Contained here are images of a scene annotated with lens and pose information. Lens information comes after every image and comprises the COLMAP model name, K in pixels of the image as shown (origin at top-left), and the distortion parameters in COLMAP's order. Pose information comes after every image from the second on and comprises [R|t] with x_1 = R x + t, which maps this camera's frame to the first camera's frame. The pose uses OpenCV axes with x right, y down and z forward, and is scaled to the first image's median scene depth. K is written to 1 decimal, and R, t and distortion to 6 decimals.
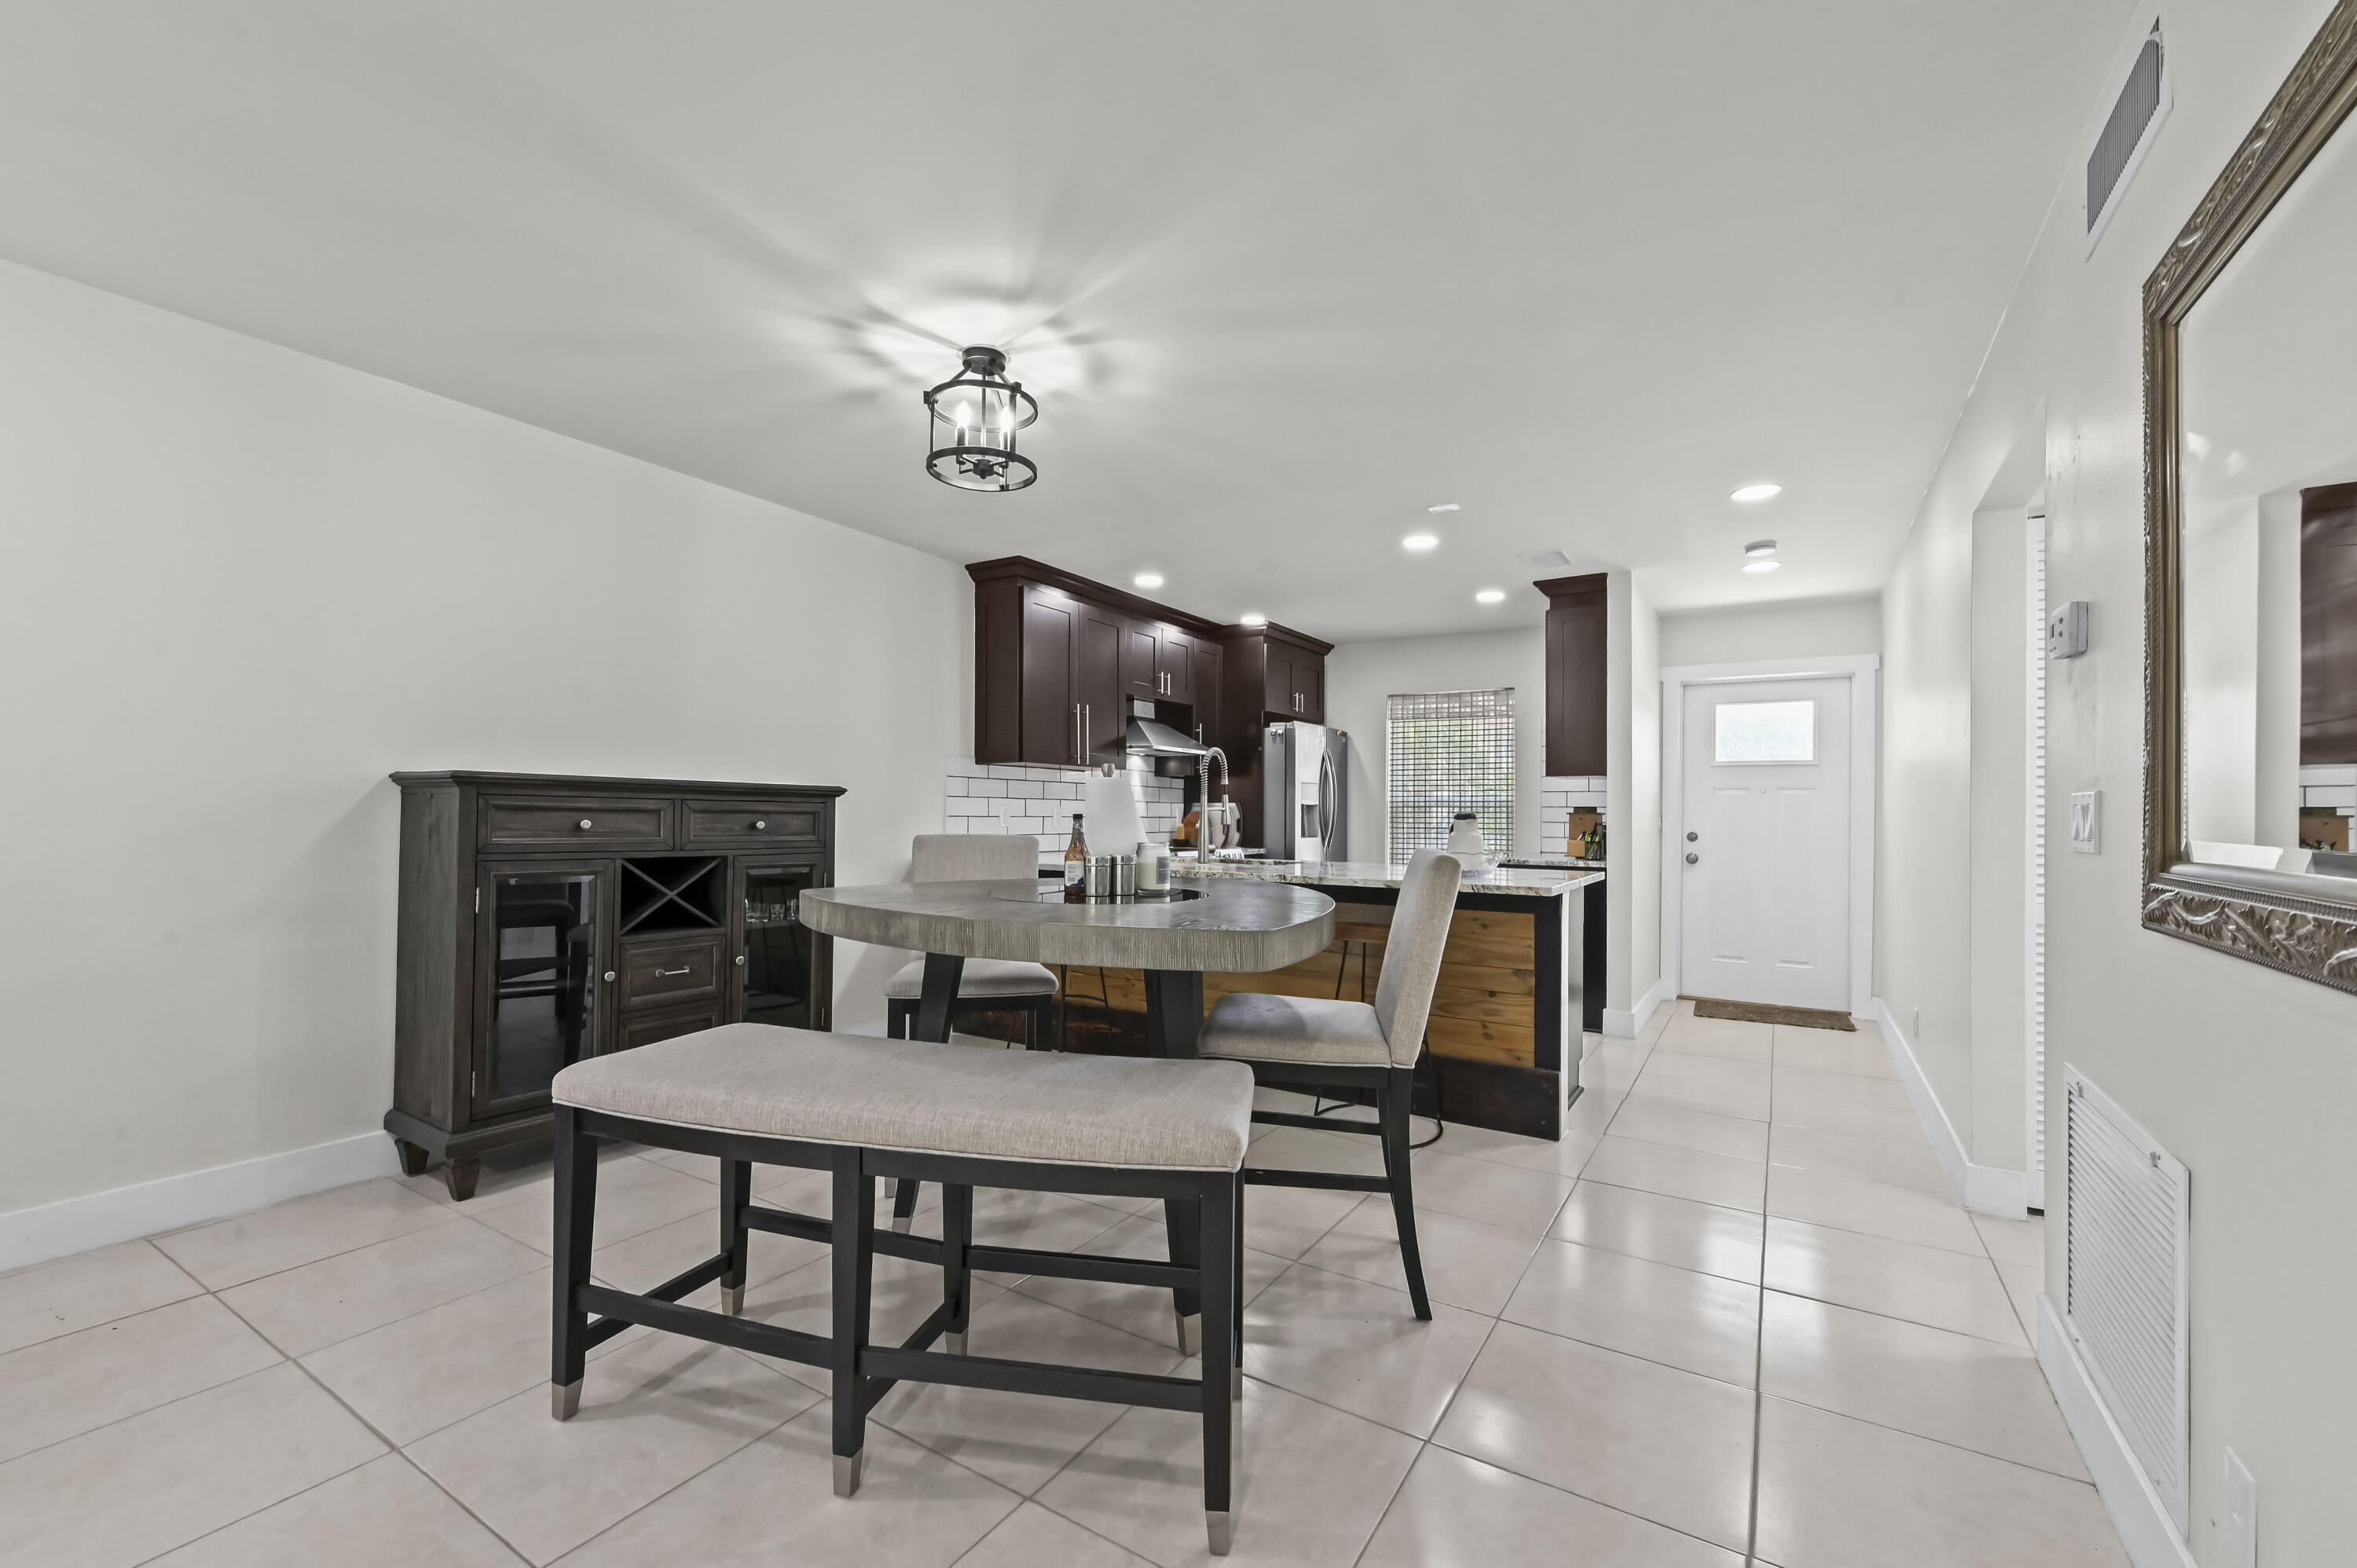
lens RADIAL K [[957.5, 0, 1184.7], [0, 957.5, 805.1], [0, 0, 1]] dist [0.000780, 0.000860]
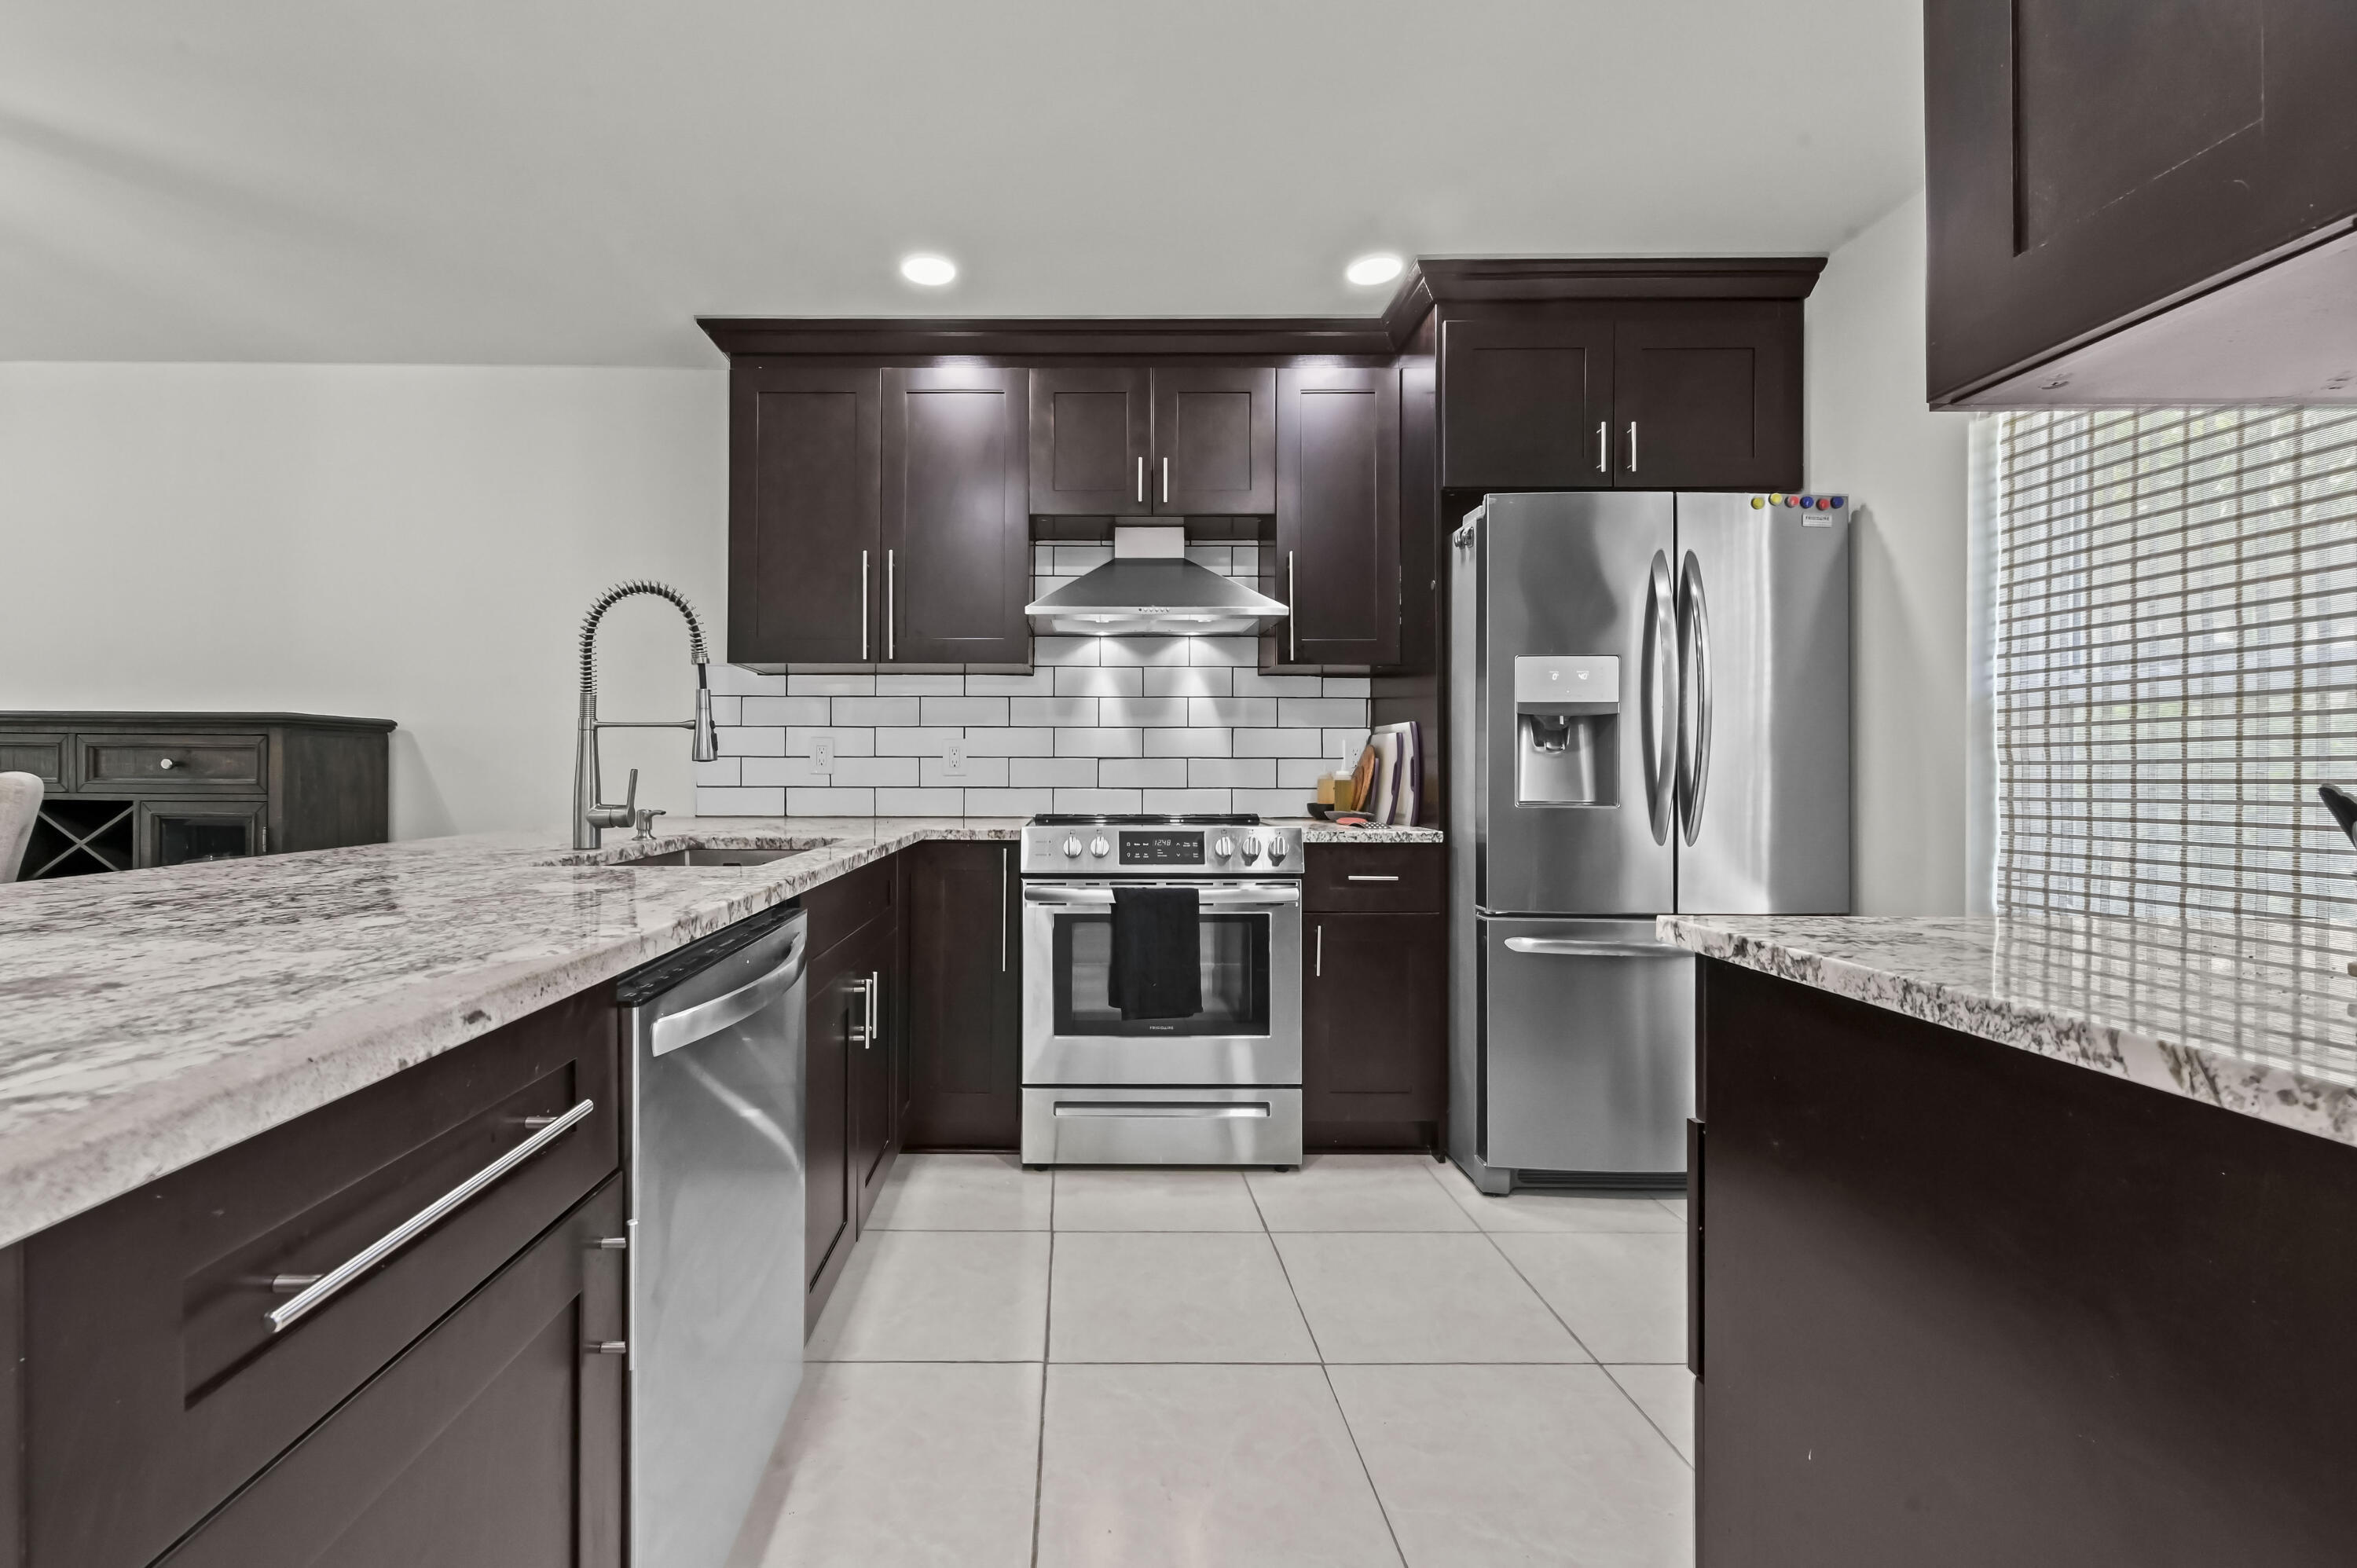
lens RADIAL K [[957.5, 0, 1115.5], [0, 957.5, 769.1], [0, 0, 1]] dist [0.000780, 0.000860]
pose [[0.526441, -0.012692, -0.850117, 0.432779], [0.011316, 0.999905, -0.007921, 0.026542], [0.850136, -0.005450, 0.526534, 0.825913]]
